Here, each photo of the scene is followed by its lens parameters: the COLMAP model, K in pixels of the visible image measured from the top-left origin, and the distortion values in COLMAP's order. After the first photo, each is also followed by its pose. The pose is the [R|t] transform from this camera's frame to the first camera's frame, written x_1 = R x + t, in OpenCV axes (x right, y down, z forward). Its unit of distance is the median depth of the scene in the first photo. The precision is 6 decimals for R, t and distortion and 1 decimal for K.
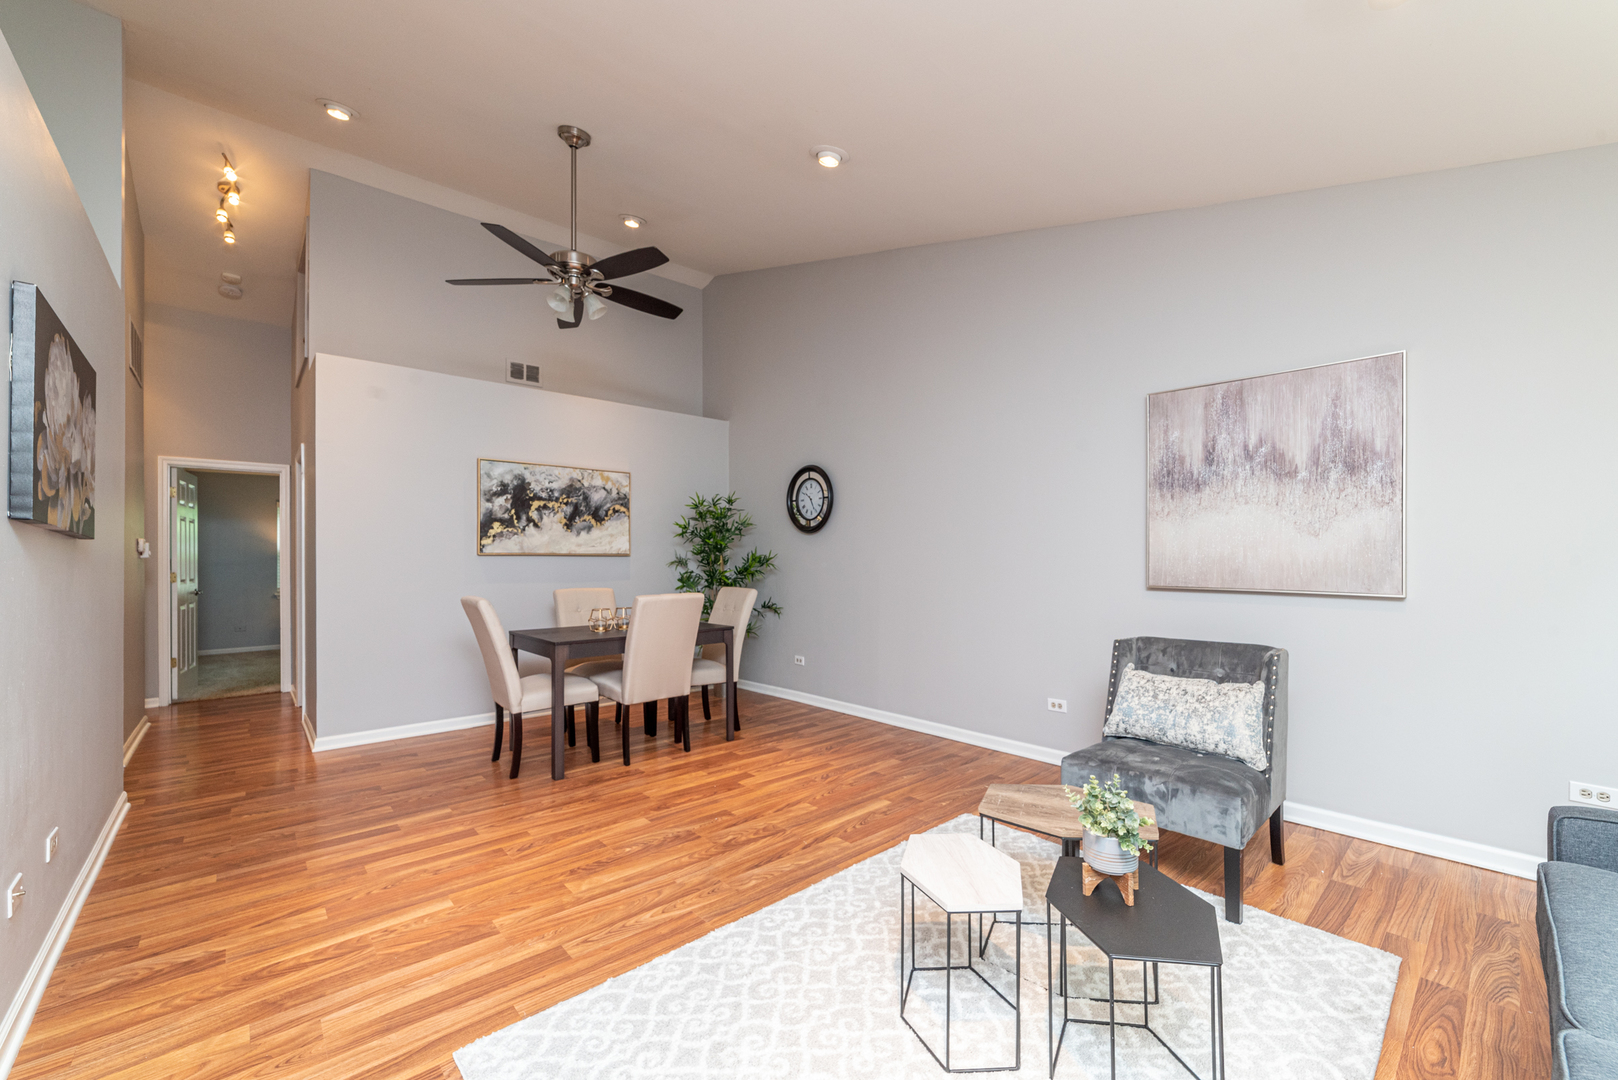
lens RADIAL K [[640.2, 0, 818.7], [0, 640.2, 548.2], [0, 0, 1]] dist [-0.020531, 0.005356]
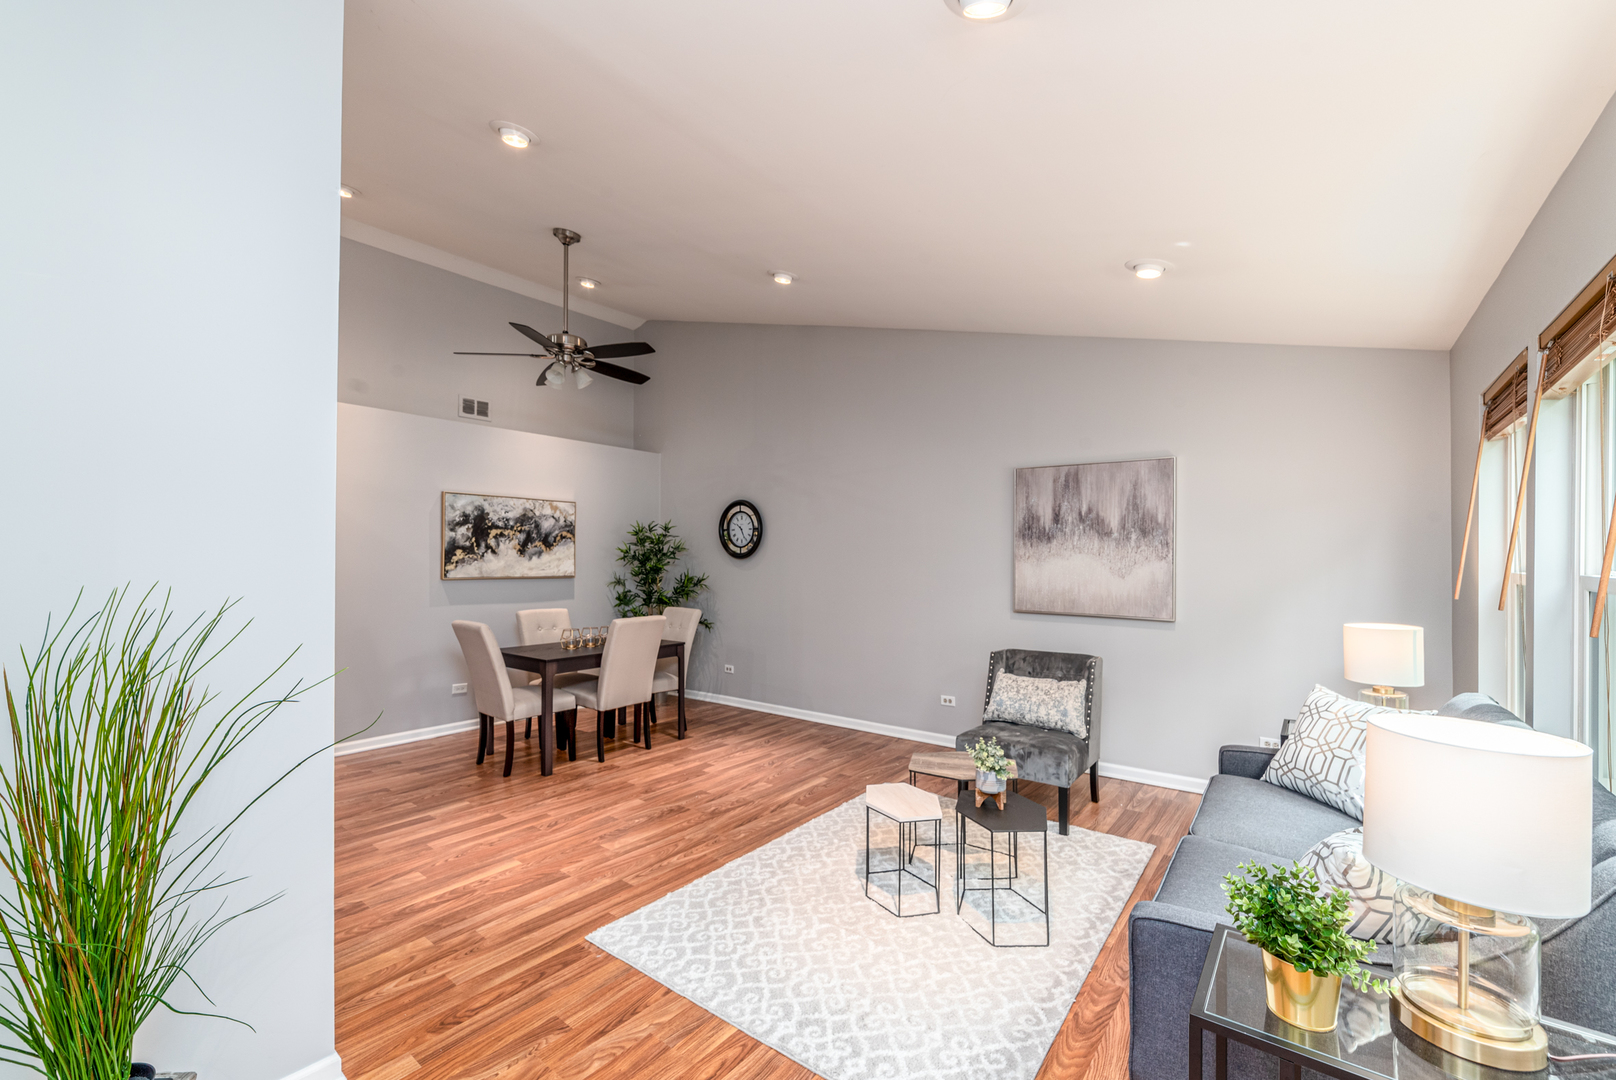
lens RADIAL K [[639.4, 0, 807.0], [0, 639.4, 549.9], [0, 0, 1]] dist [-0.020531, 0.005356]
pose [[0.987302, 0.007476, 0.158681, -0.087997], [-0.006846, 0.999966, -0.004519, -0.039293], [-0.158709, 0.003376, 0.987320, -0.177380]]
